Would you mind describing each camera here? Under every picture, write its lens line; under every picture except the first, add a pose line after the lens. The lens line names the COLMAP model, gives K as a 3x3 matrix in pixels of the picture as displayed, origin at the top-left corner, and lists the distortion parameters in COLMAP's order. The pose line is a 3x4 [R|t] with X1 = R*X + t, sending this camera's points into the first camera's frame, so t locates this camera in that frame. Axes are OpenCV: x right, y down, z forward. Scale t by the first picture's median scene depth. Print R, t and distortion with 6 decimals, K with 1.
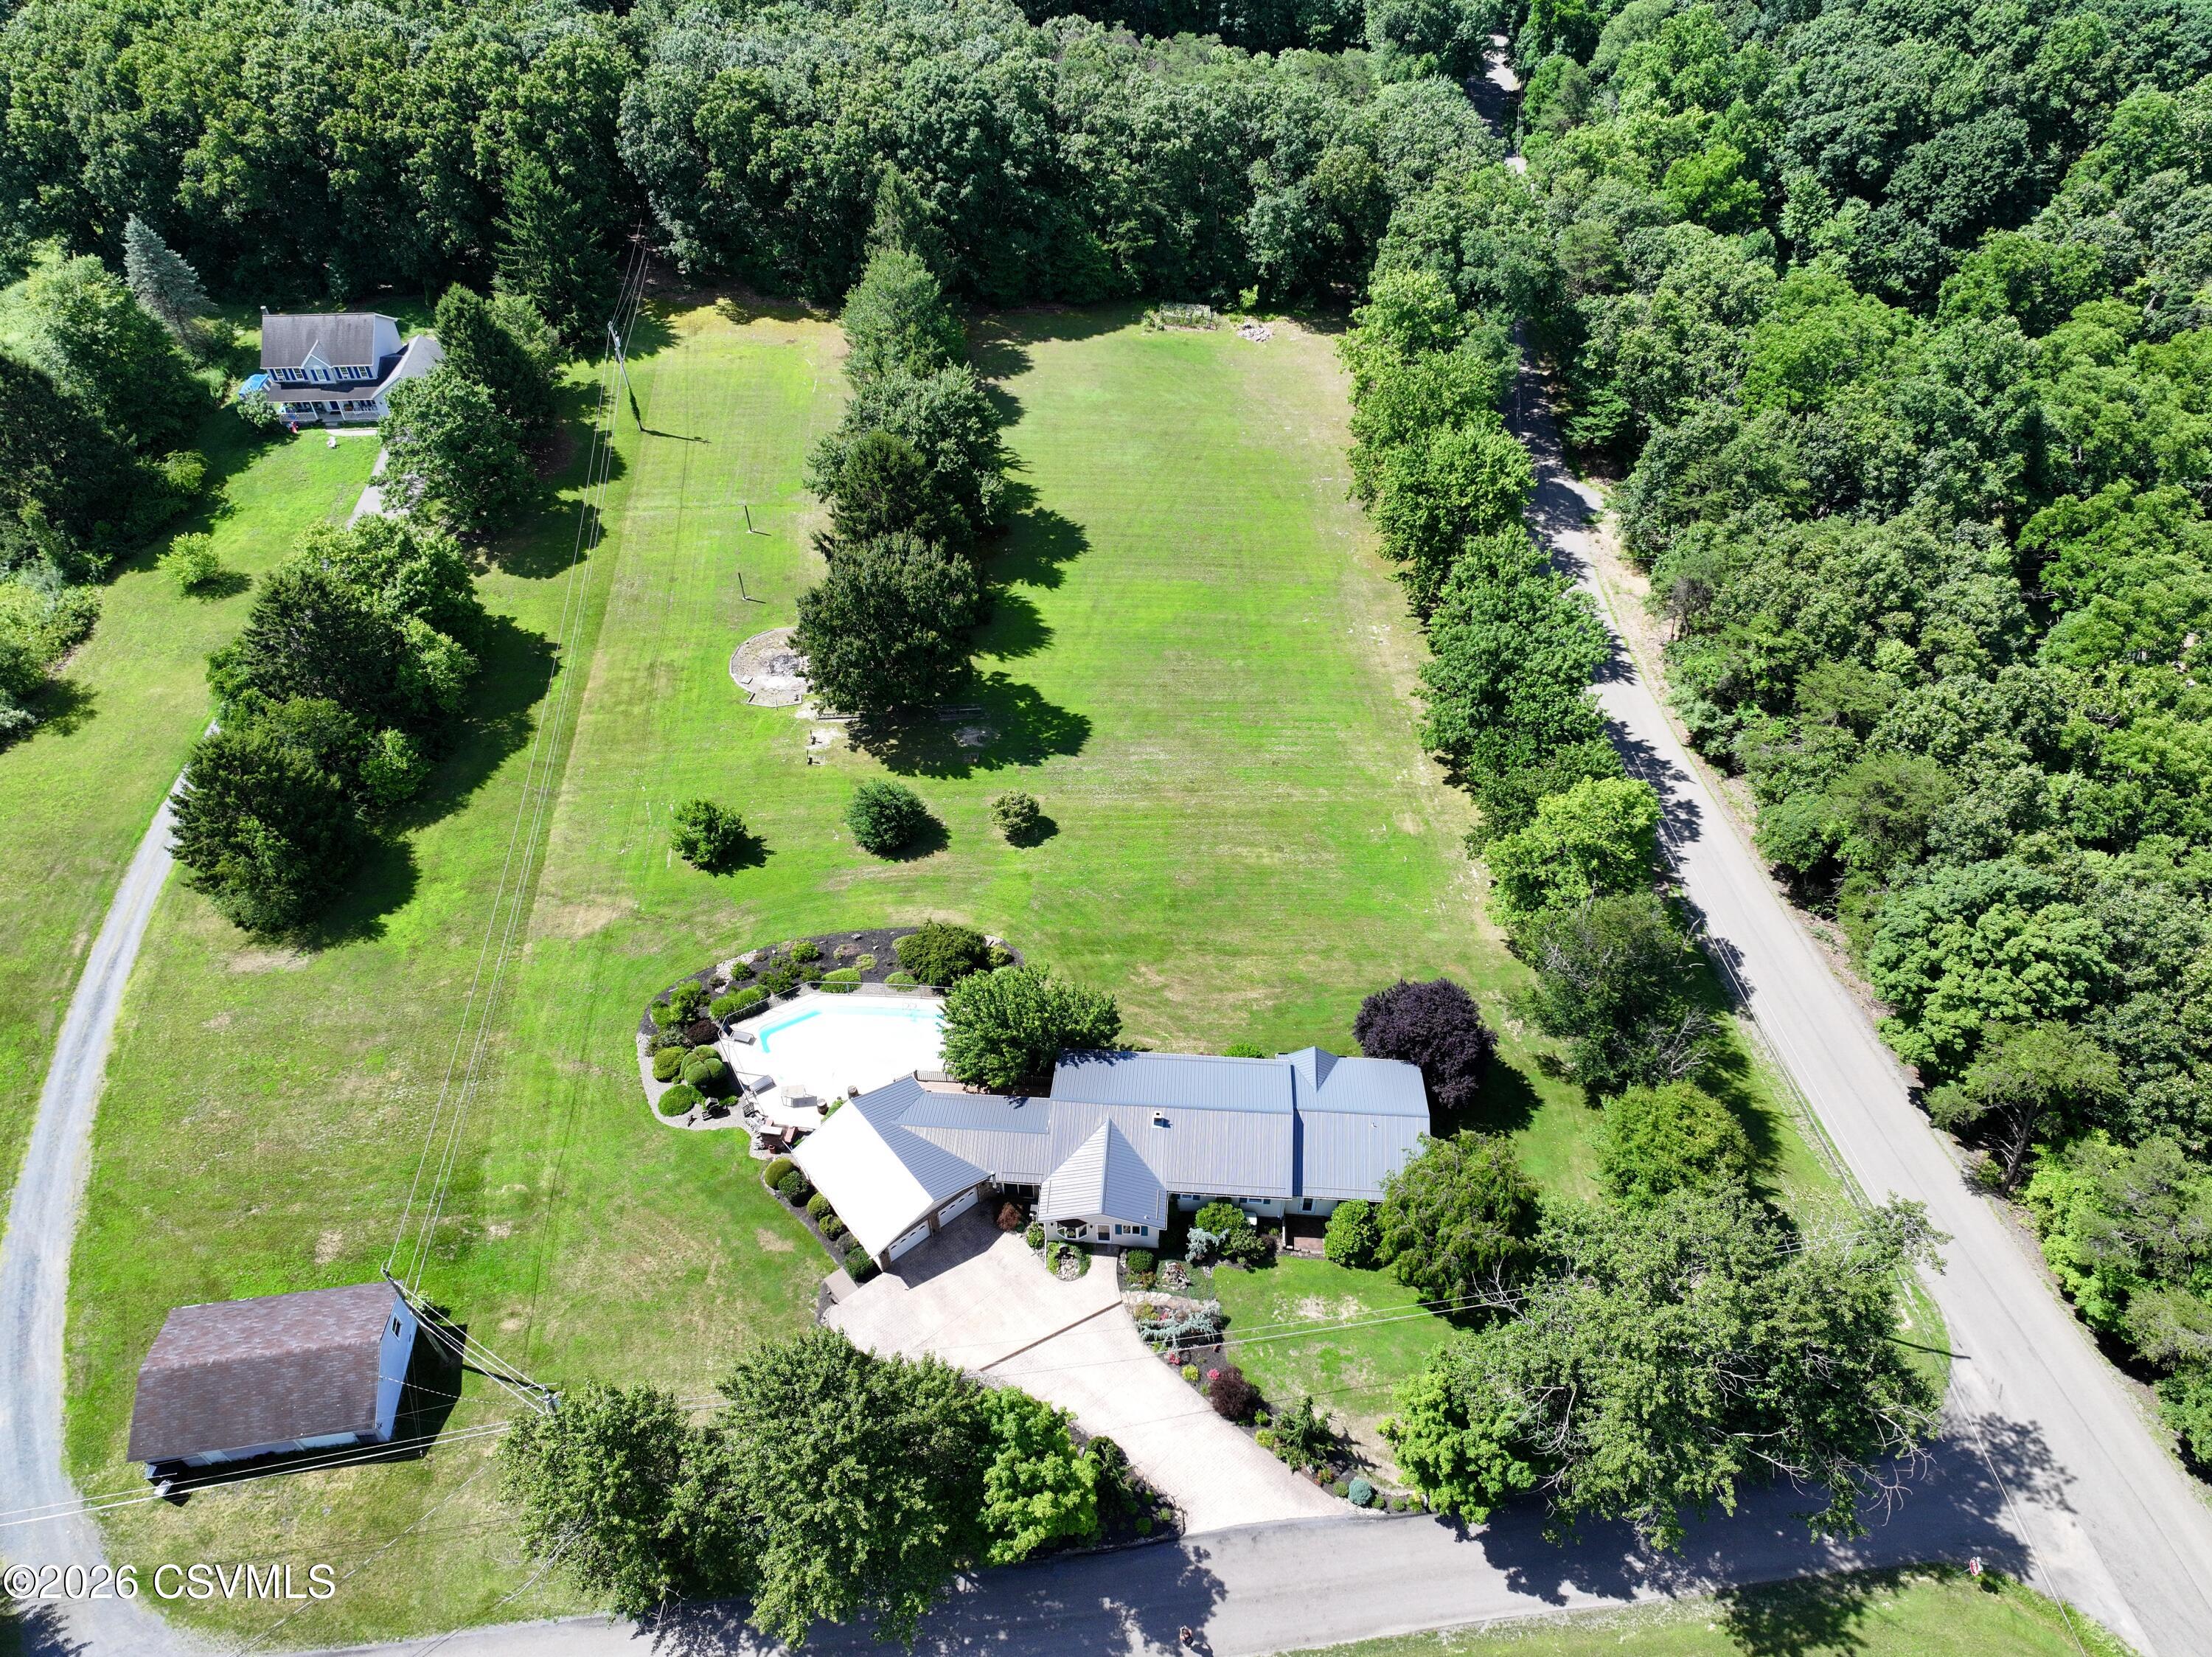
lens RADIAL K [[1556.5, 0, 1109.5], [0, 1556.5, 824.3], [0, 0, 1]] dist [-0.001382, 0.017838]
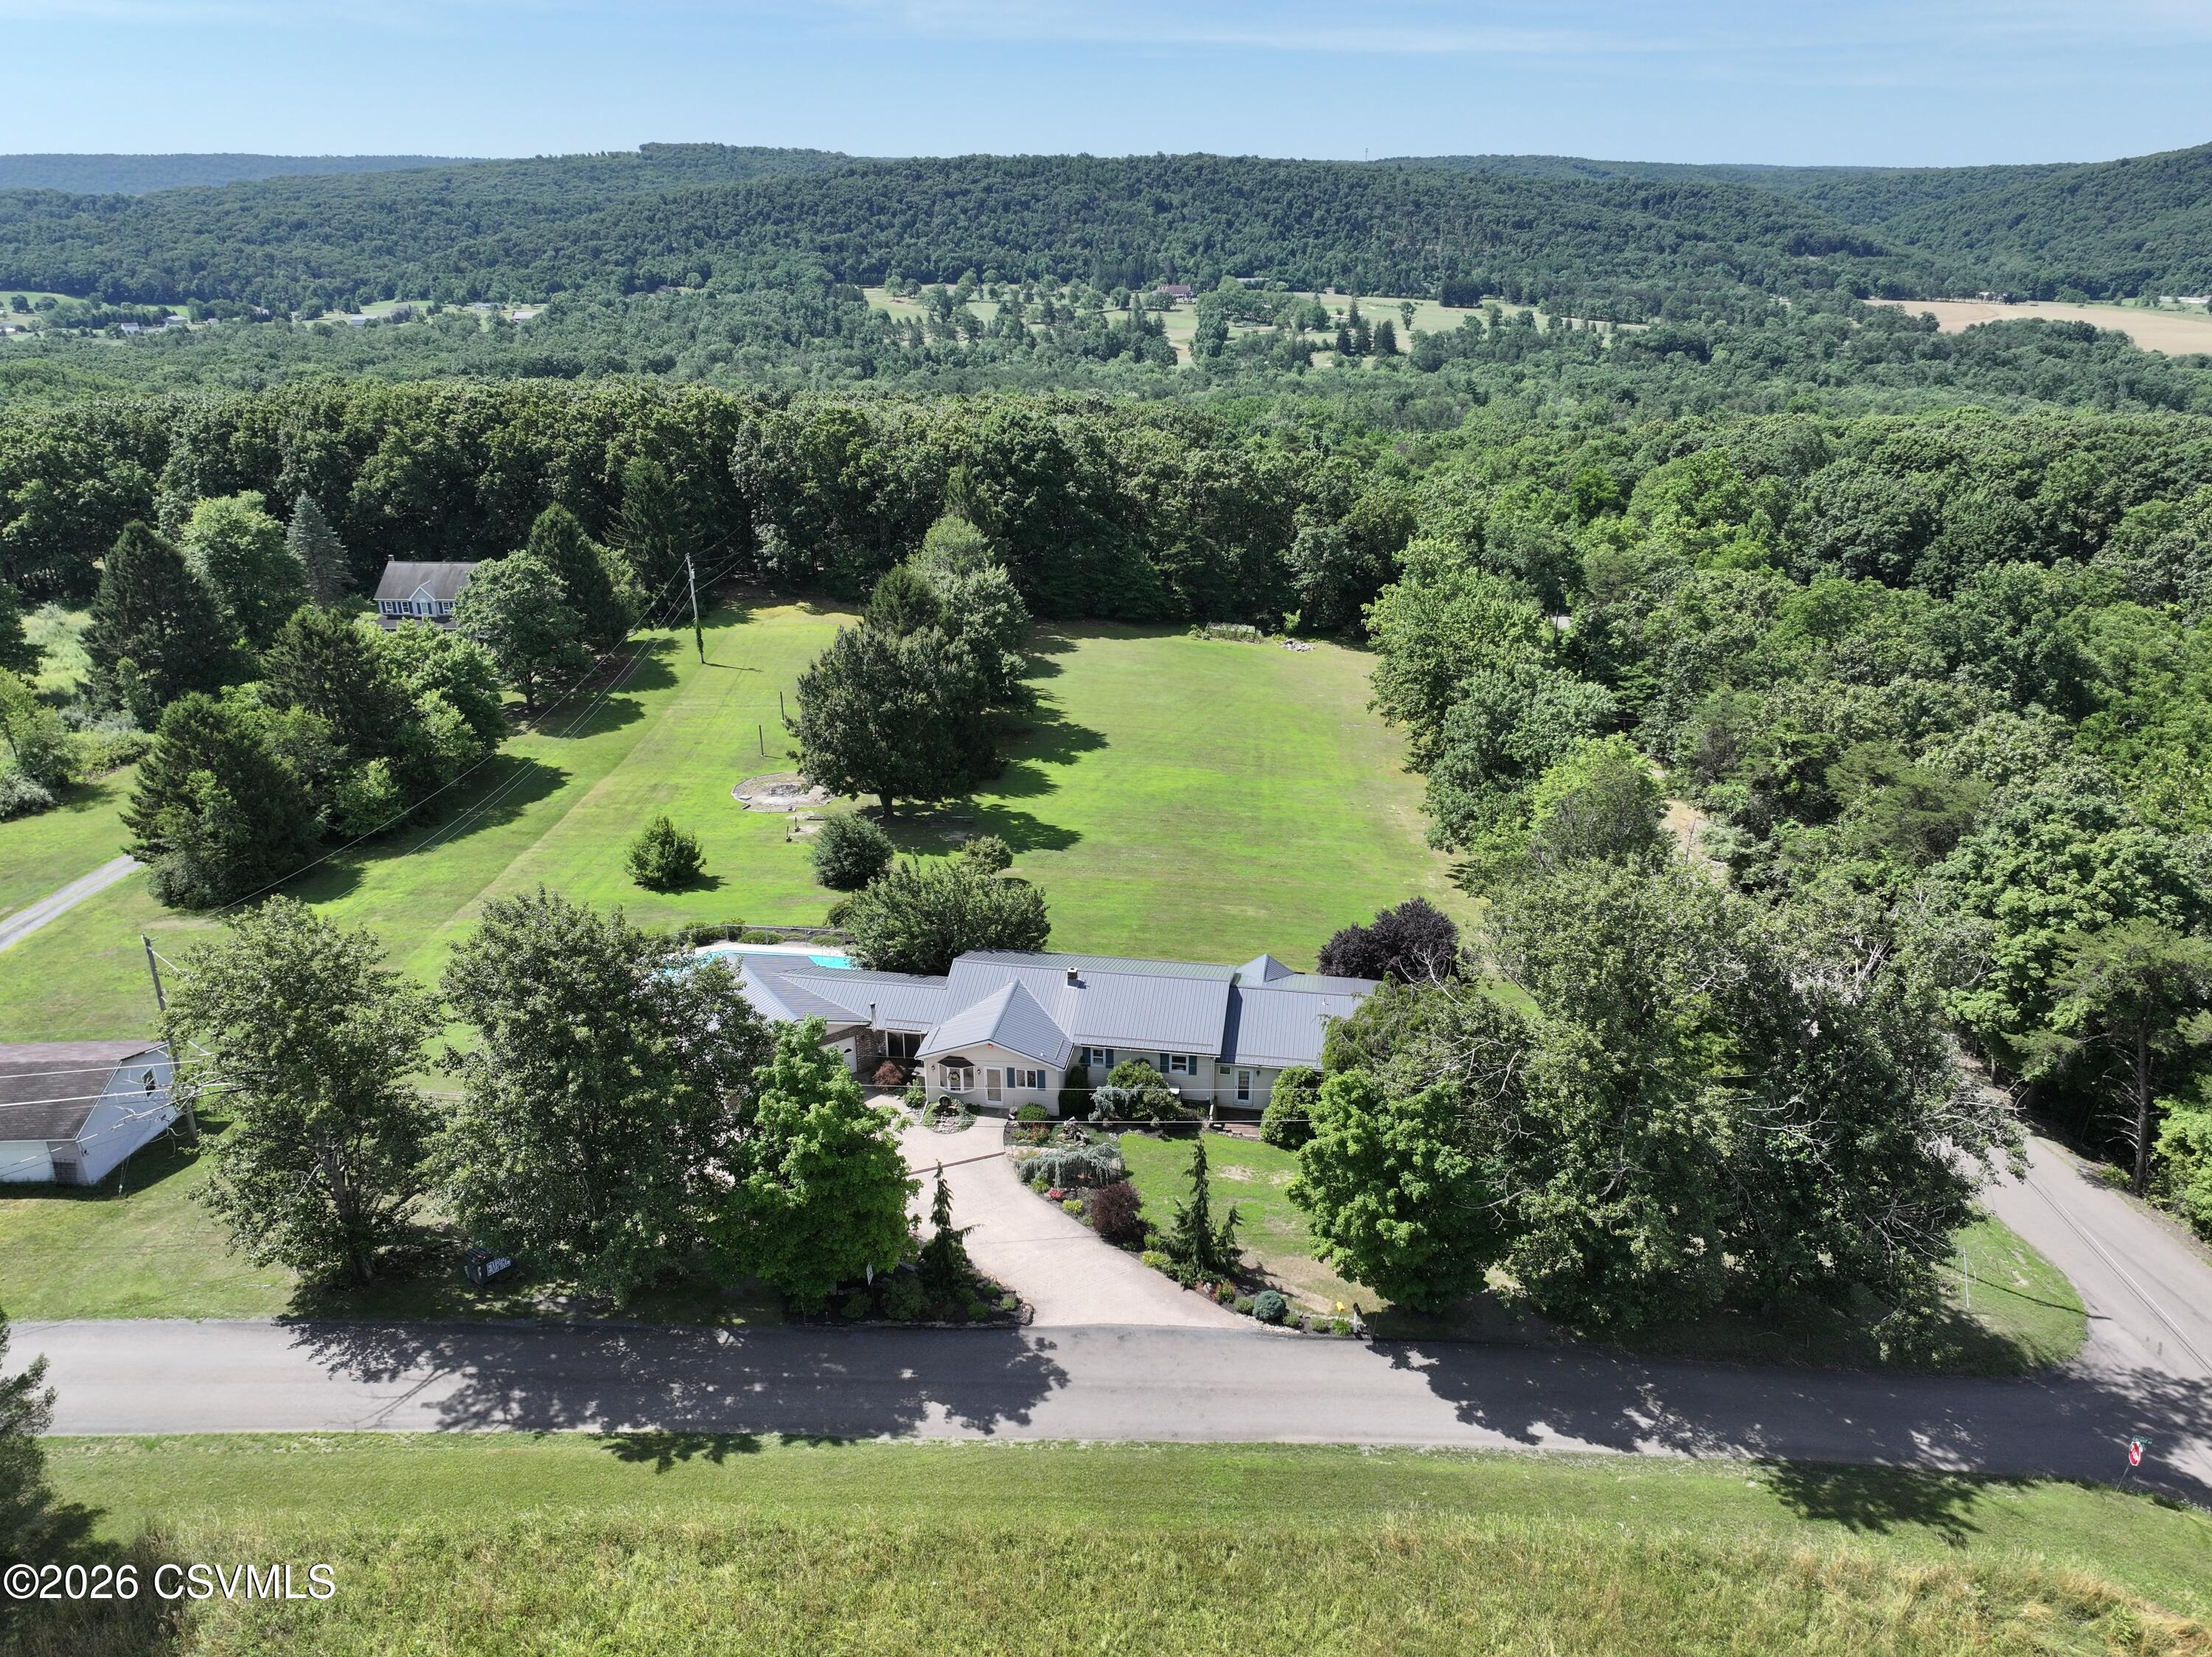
lens RADIAL K [[1554.9, 0, 1108.2], [0, 1554.9, 824.3], [0, 0, 1]] dist [0.005376, 0.003560]
pose [[0.995648, 0.038208, -0.084999, 0.090058], [-0.070062, 0.908312, -0.412384, 0.346453], [0.061450, 0.416545, 0.907036, 0.135406]]
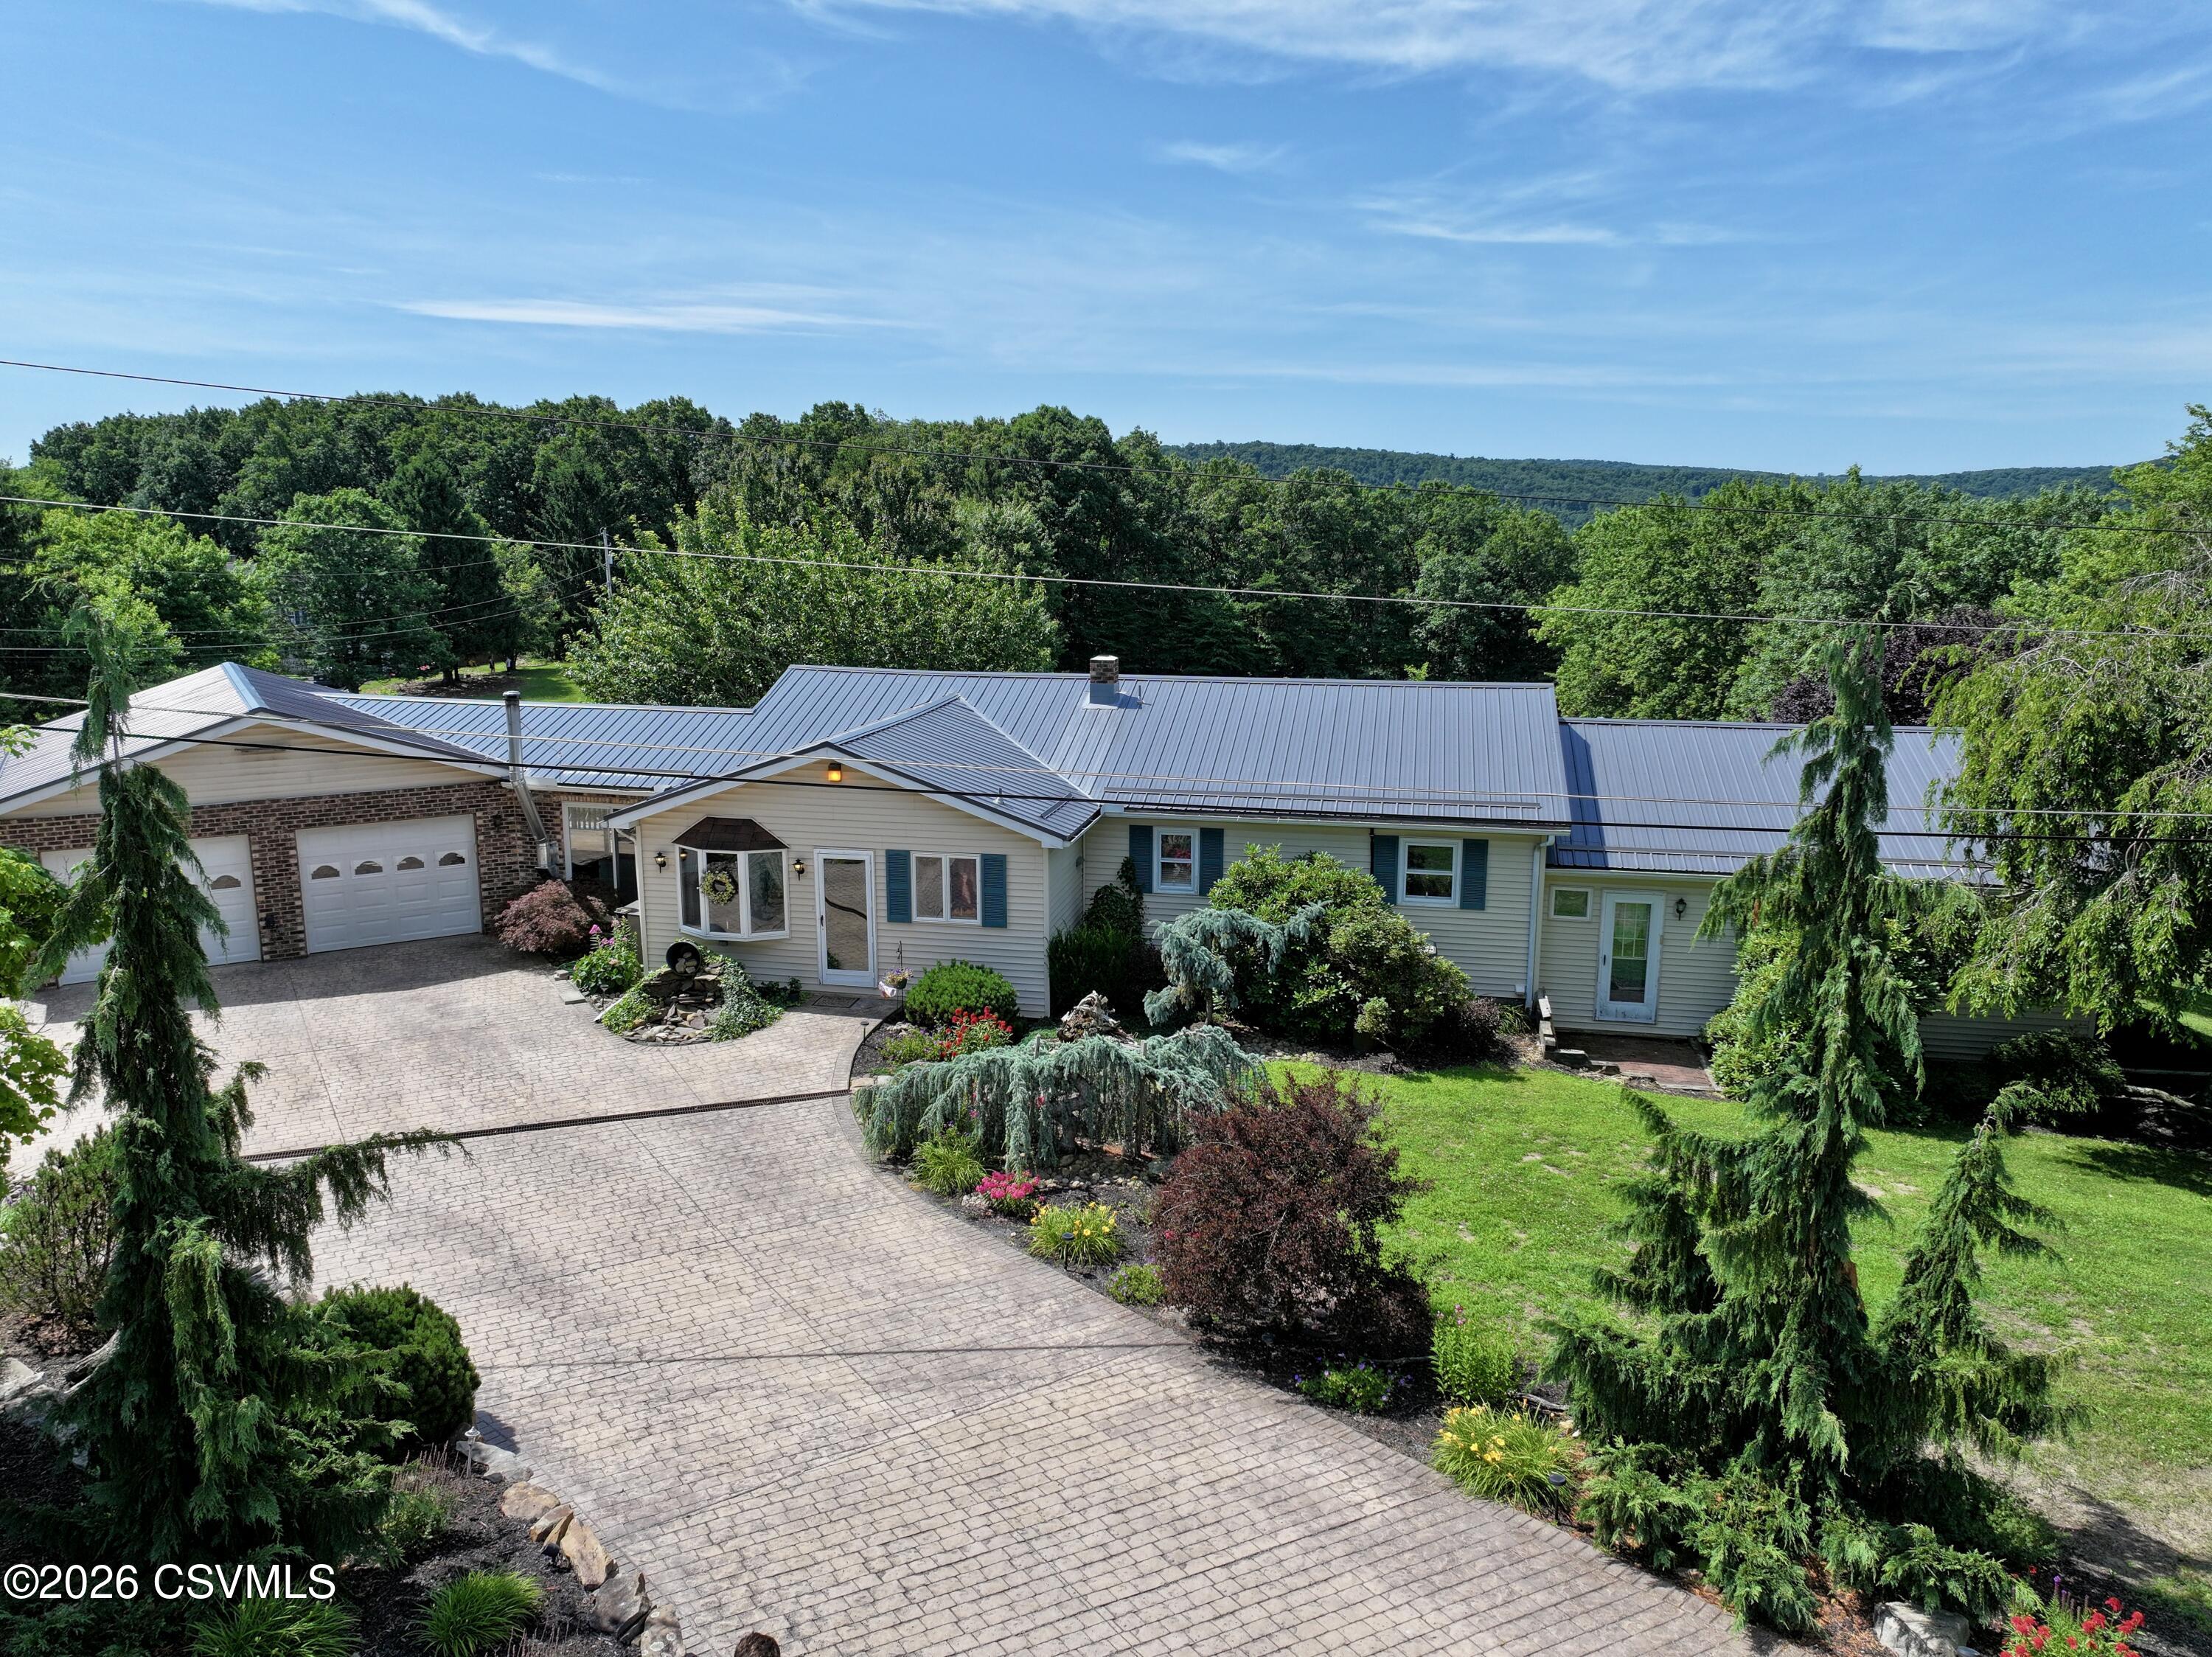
lens RADIAL K [[1554.9, 0, 1107.3], [0, 1554.9, 832.5], [0, 0, 1]] dist [-0.002704, 0.022682]
pose [[0.991368, 0.036797, -0.125839, 0.053341], [-0.101986, 0.819592, -0.563798, 0.287601], [0.082390, 0.571765, 0.816270, 0.568681]]
